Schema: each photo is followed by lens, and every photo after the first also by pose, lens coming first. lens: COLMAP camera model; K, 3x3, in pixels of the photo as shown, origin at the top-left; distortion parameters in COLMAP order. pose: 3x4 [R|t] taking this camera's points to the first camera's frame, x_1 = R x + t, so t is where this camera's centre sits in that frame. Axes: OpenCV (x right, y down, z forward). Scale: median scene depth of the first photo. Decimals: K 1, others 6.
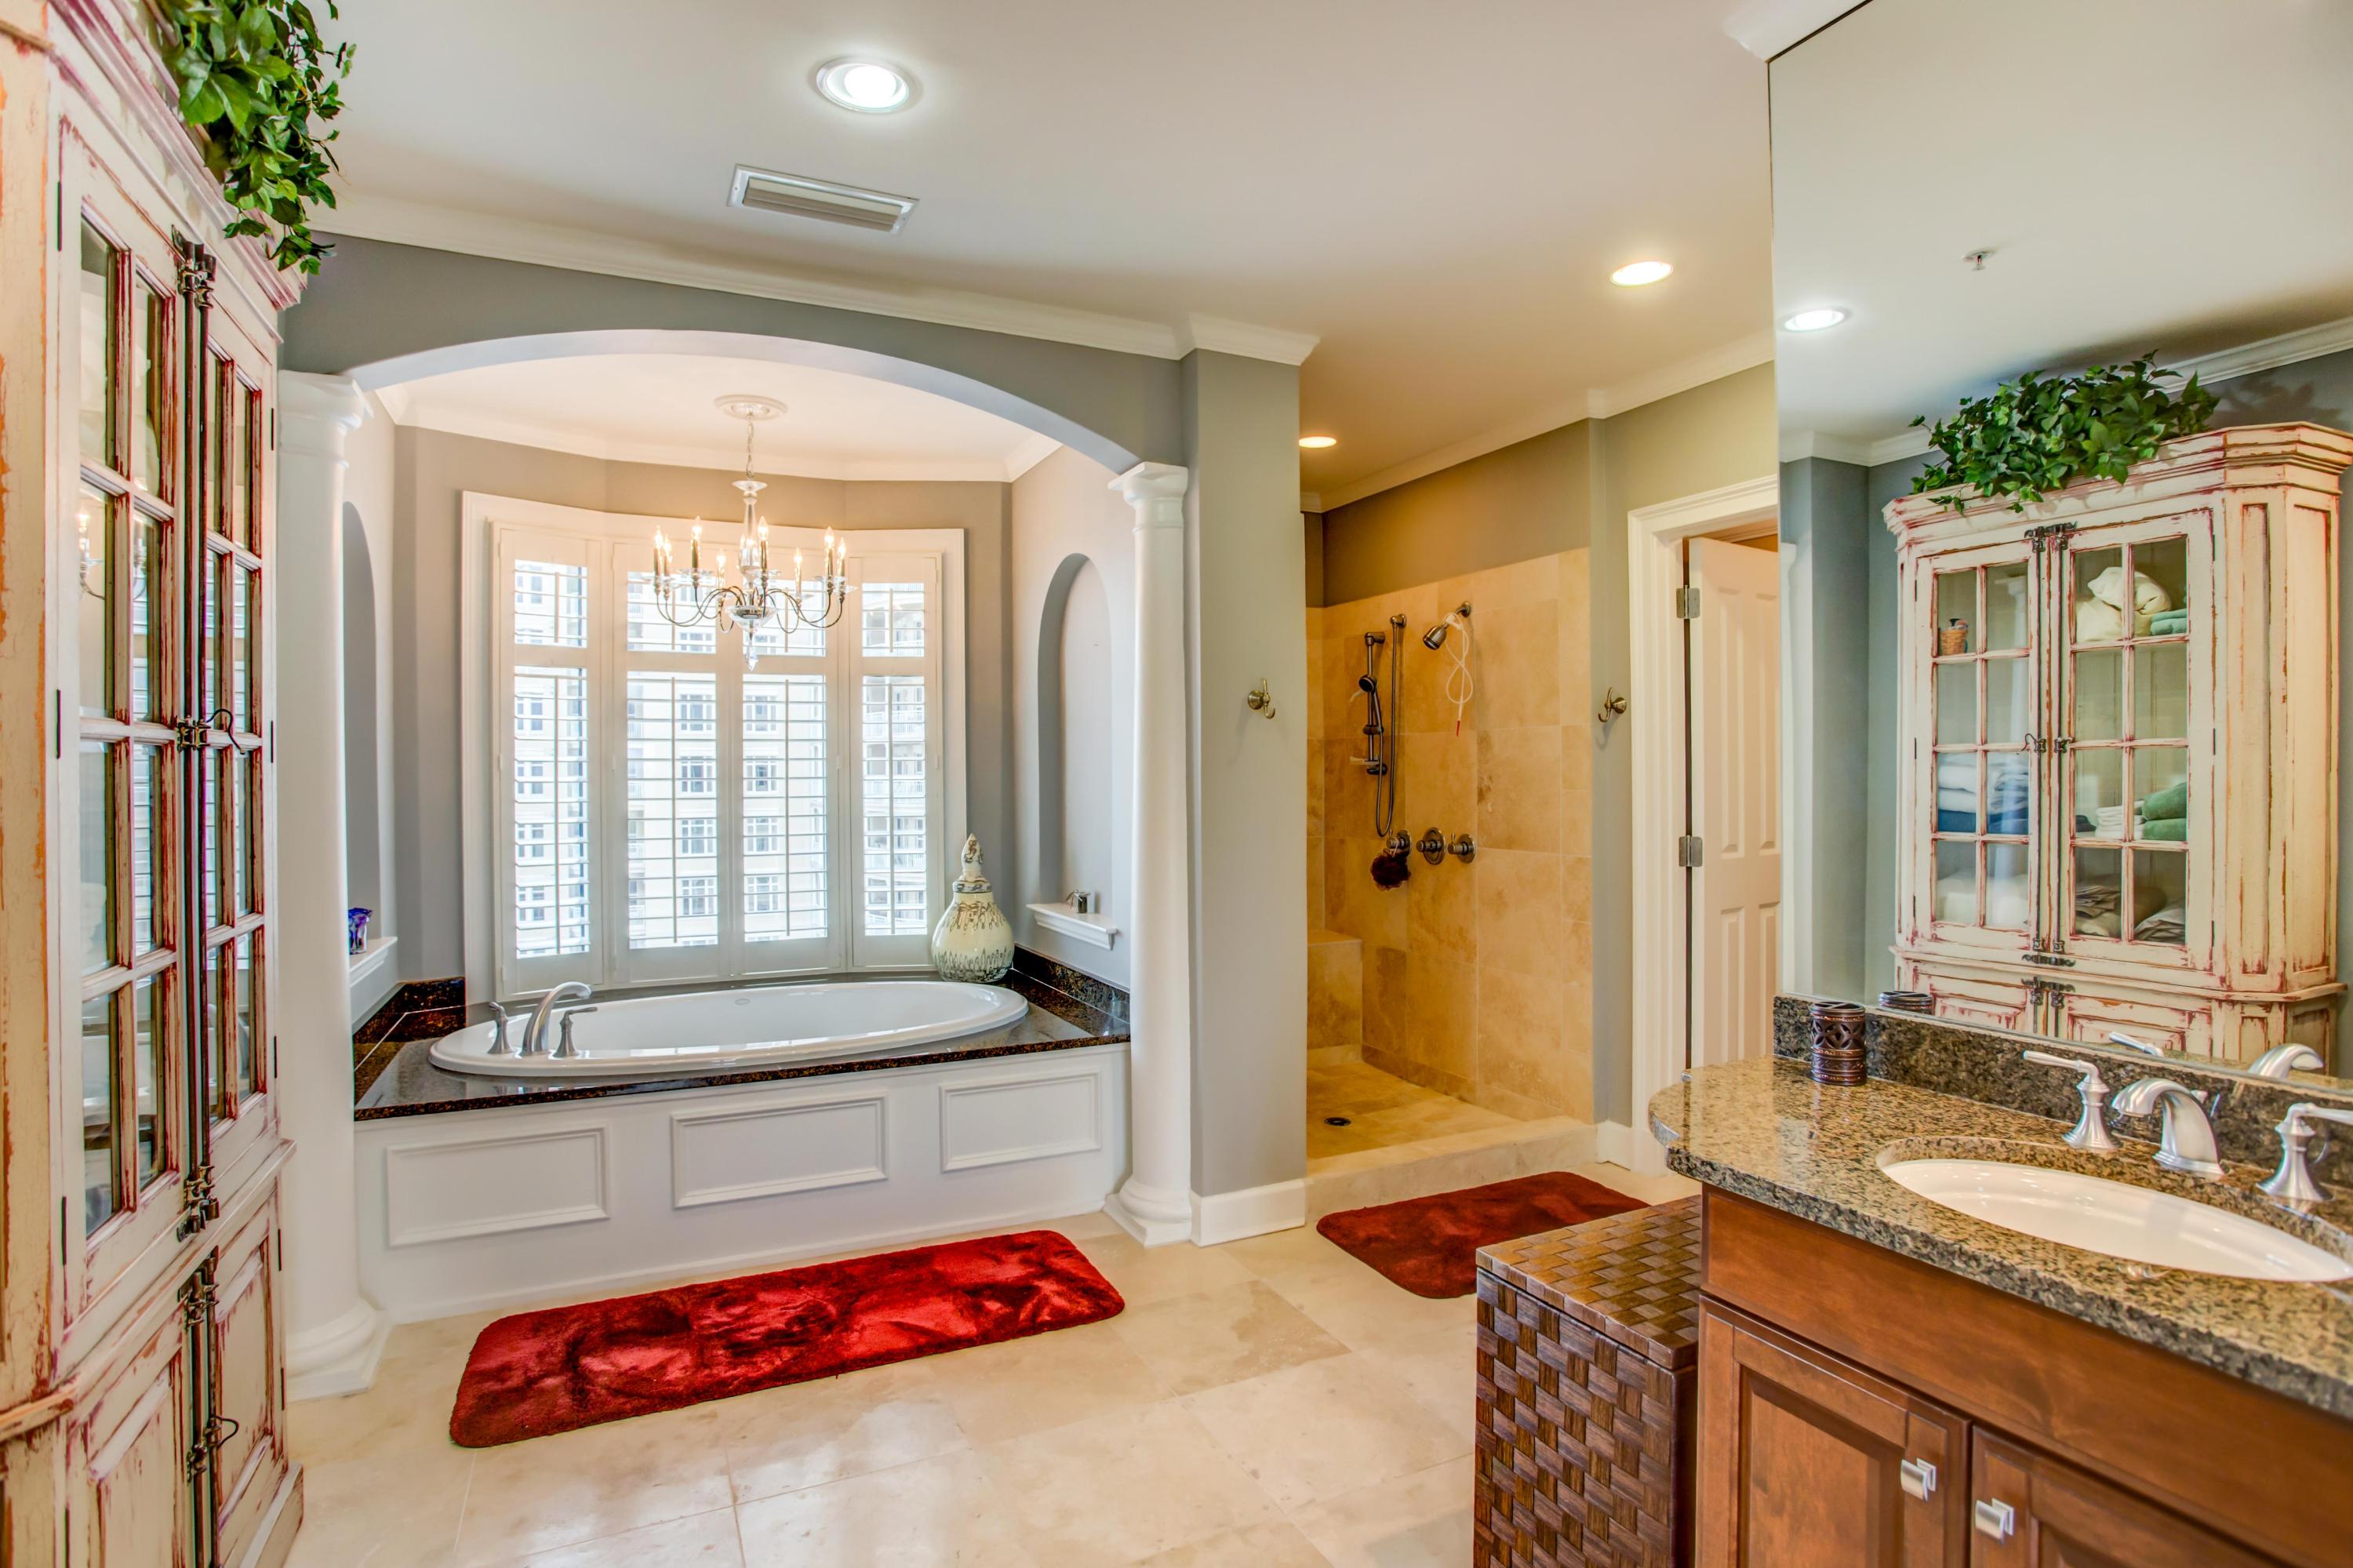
lens RADIAL K [[1188.2, 0, 1195.0], [0, 1188.2, 774.7], [0, 0, 1]] dist [-0.069719, 0.029003]
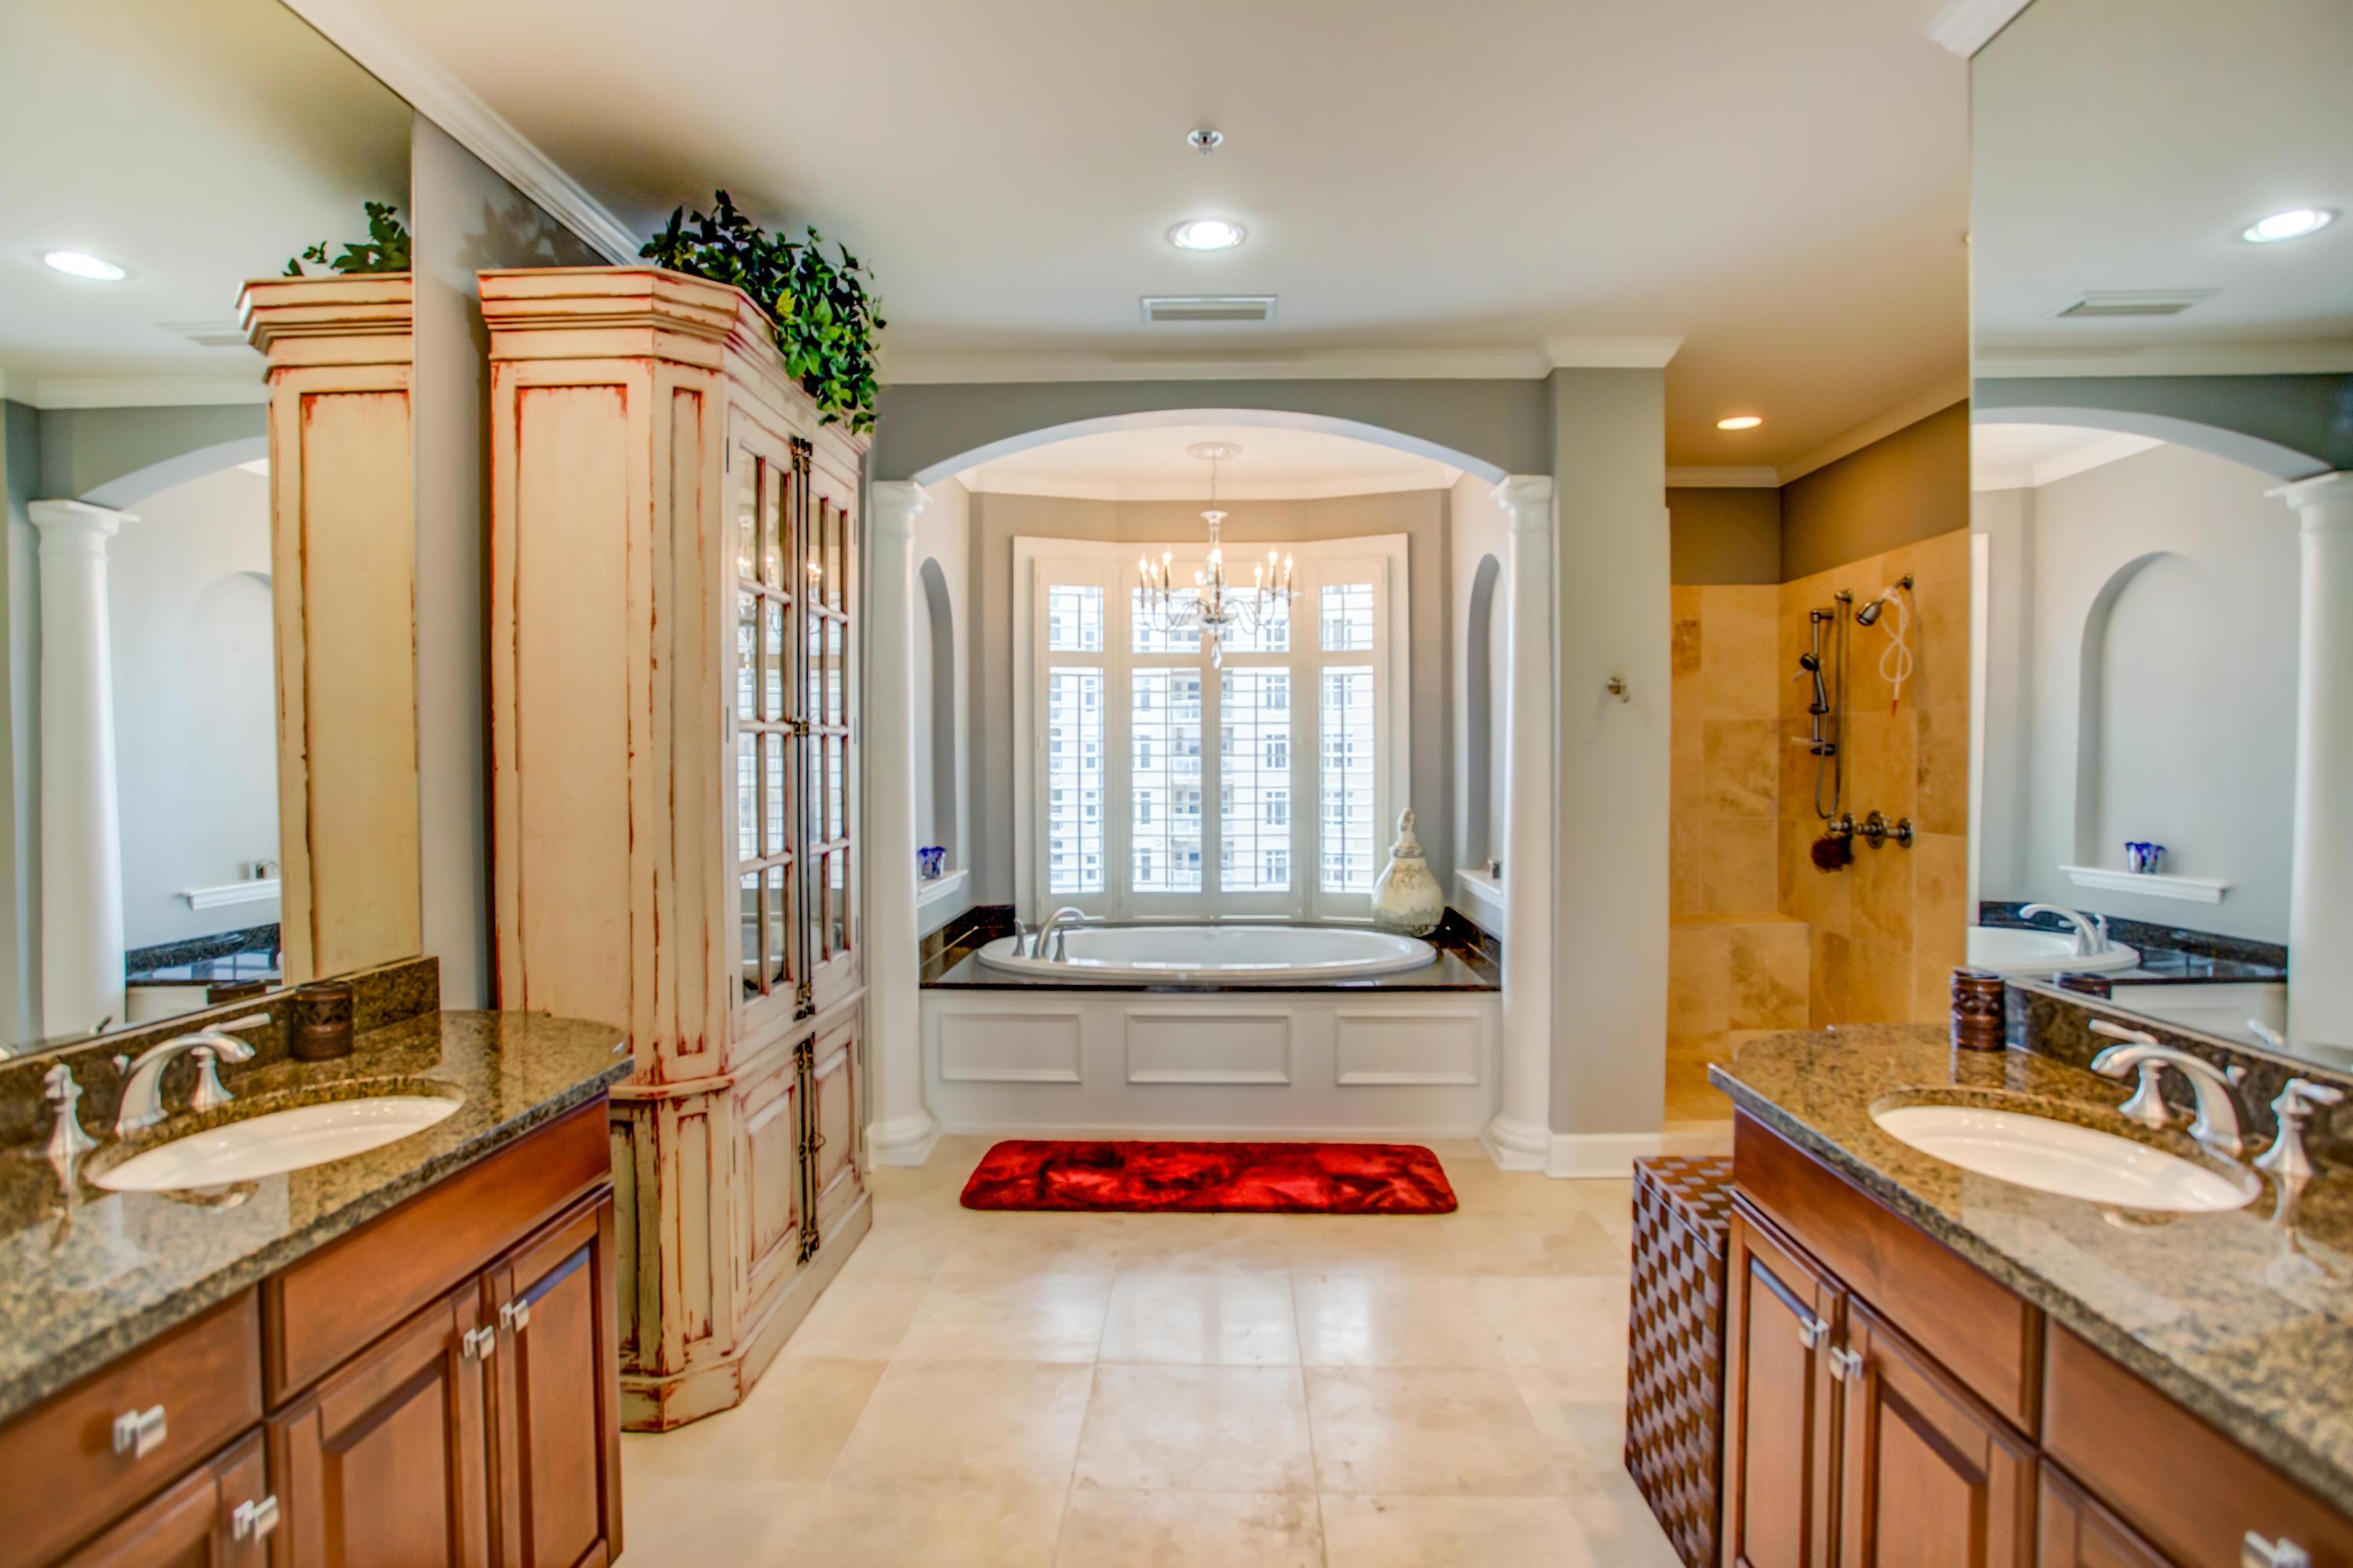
lens RADIAL K [[1188.2, 0, 1195.0], [0, 1188.2, 774.7], [0, 0, 1]] dist [-0.069719, 0.029003]
pose [[0.889331, 0.012737, -0.457086, 0.203398], [-0.004130, 0.999795, 0.019824, -0.001248], [0.457245, -0.015742, 0.889202, -0.132081]]
